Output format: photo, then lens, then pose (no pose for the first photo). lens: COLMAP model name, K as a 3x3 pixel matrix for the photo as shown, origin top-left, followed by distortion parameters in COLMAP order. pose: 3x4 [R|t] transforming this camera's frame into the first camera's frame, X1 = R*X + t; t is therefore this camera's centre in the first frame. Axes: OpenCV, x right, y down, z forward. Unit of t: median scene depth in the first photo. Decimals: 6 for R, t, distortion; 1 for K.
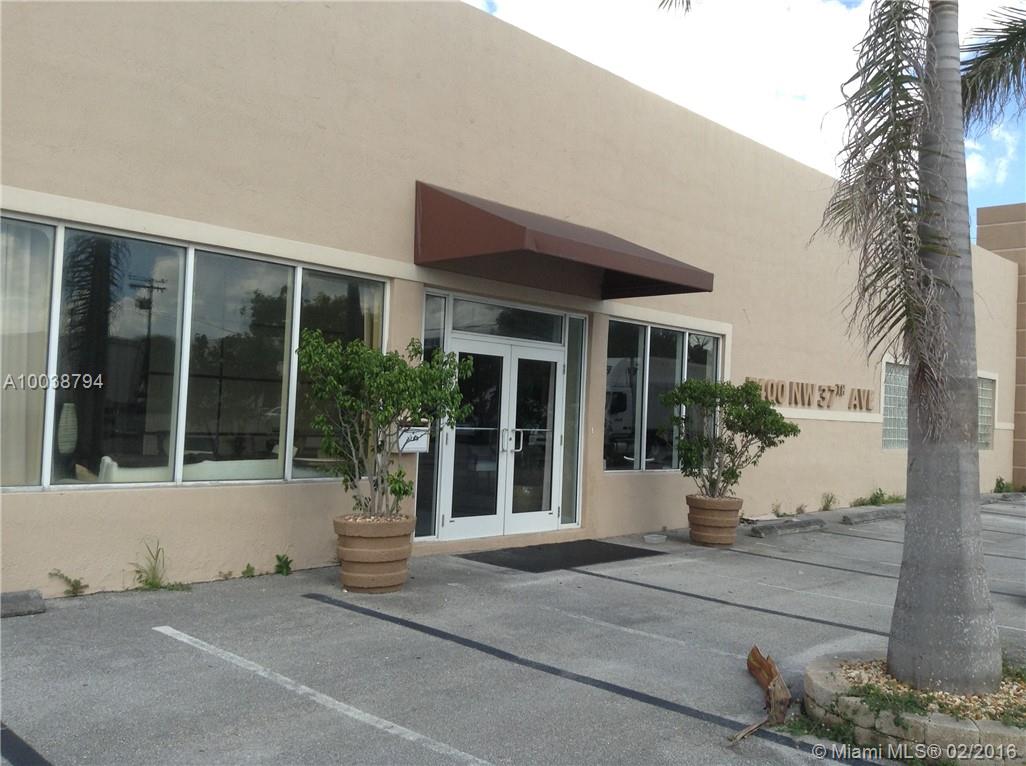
lens RADIAL K [[938.2, 0, 513.0], [0, 938.2, 383.0], [0, 0, 1]] dist [0.195207, -0.391013]
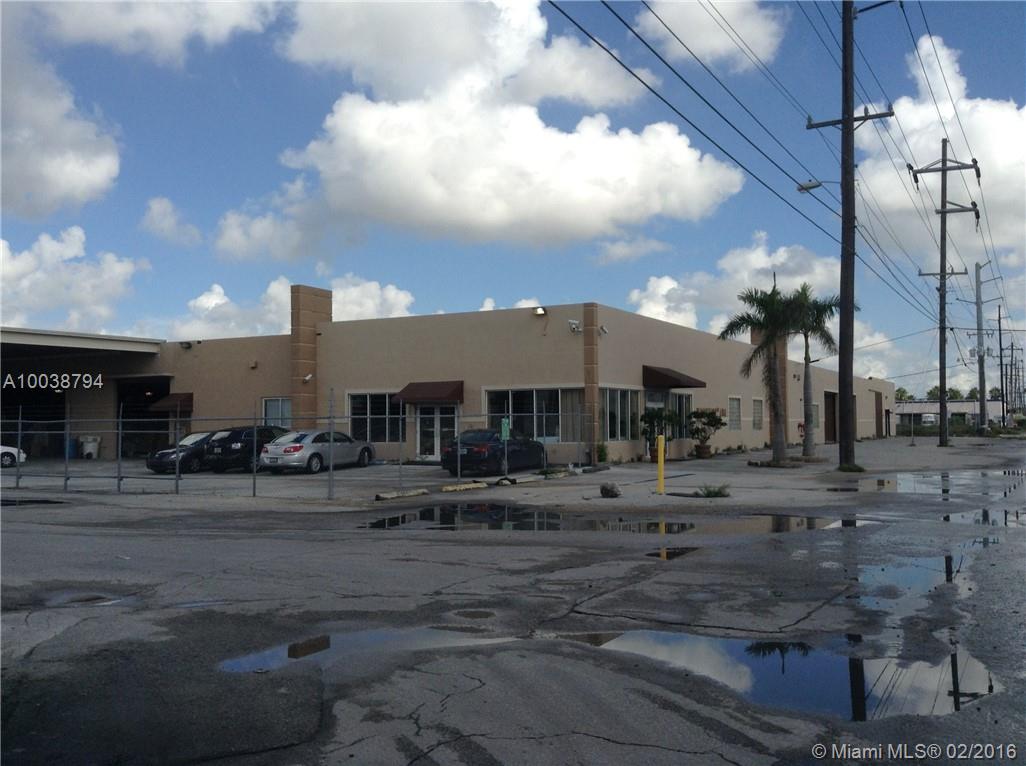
lens RADIAL K [[938.2, 0, 513.0], [0, 938.2, 383.0], [0, 0, 1]] dist [0.195207, -0.391013]
pose [[0.967906, -0.032886, 0.249153, -1.328299], [0.034249, 0.999413, -0.001135, -0.126197], [-0.248969, 0.009632, 0.968464, -2.202063]]
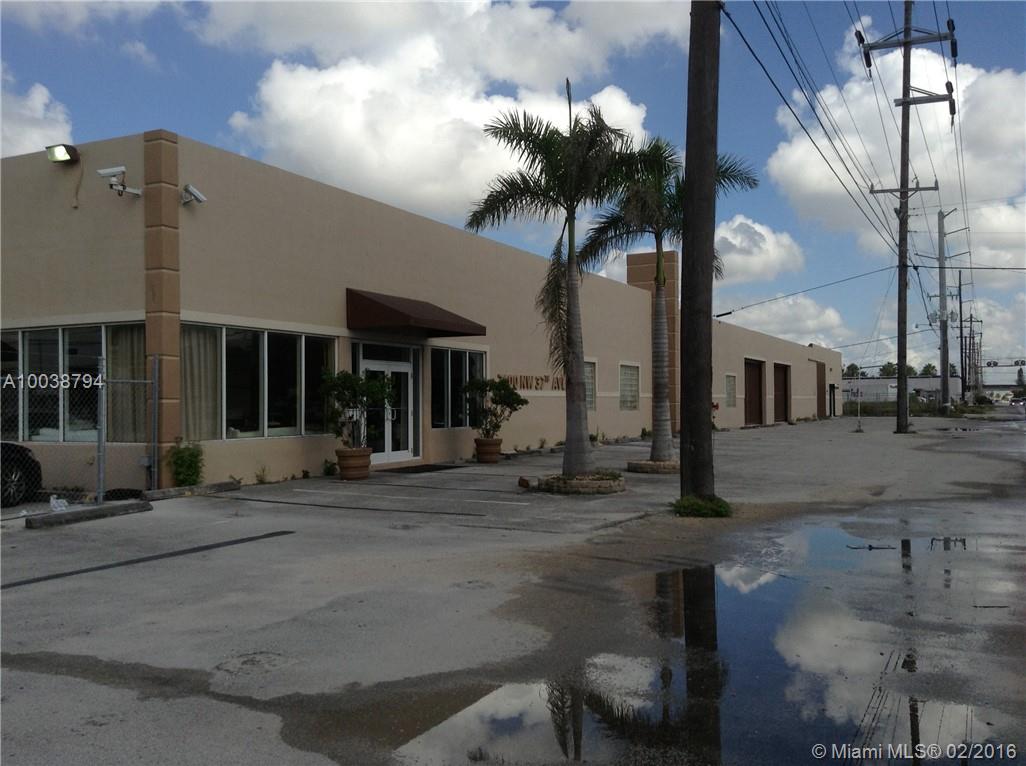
lens RADIAL K [[938.2, 0, 513.0], [0, 938.2, 383.0], [0, 0, 1]] dist [0.195207, -0.391013]
pose [[0.957152, -0.039425, 0.286891, -0.288915], [0.034505, 0.999158, 0.022187, -0.034604], [-0.287524, -0.011337, 0.957706, -0.863123]]
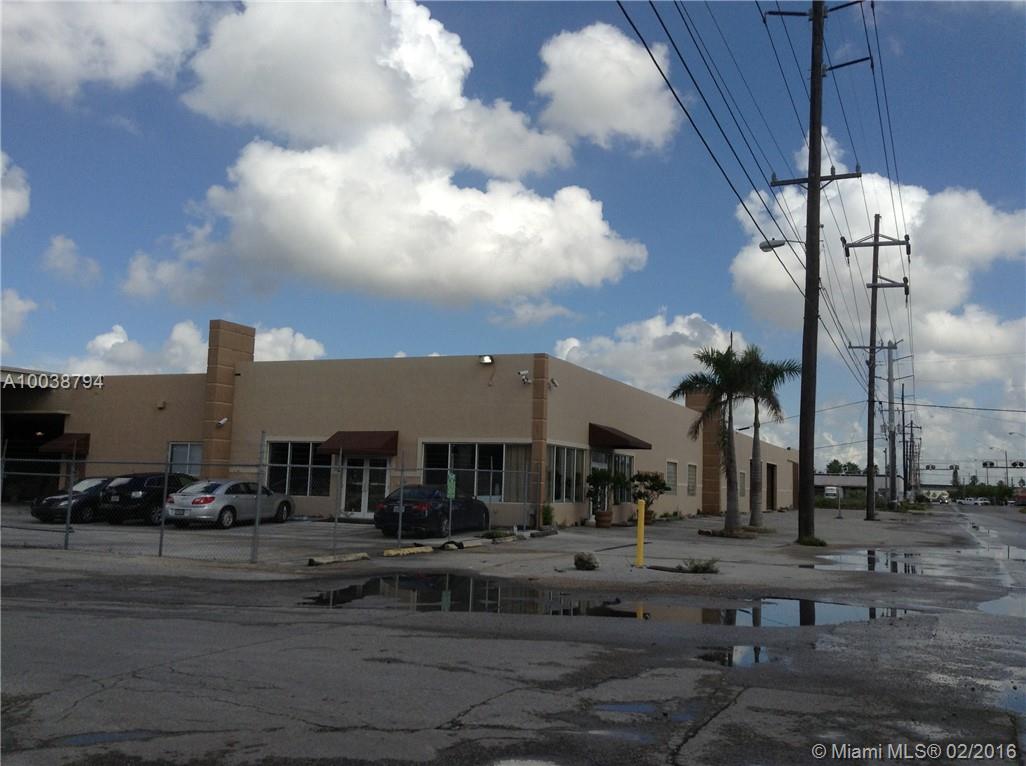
lens RADIAL K [[938.2, 0, 513.0], [0, 938.2, 383.0], [0, 0, 1]] dist [0.195207, -0.391013]
pose [[0.940730, 0.027687, 0.338025, -1.356291], [-0.007405, 0.998101, -0.061144, -0.116392], [-0.339077, 0.055017, 0.939149, -1.968254]]
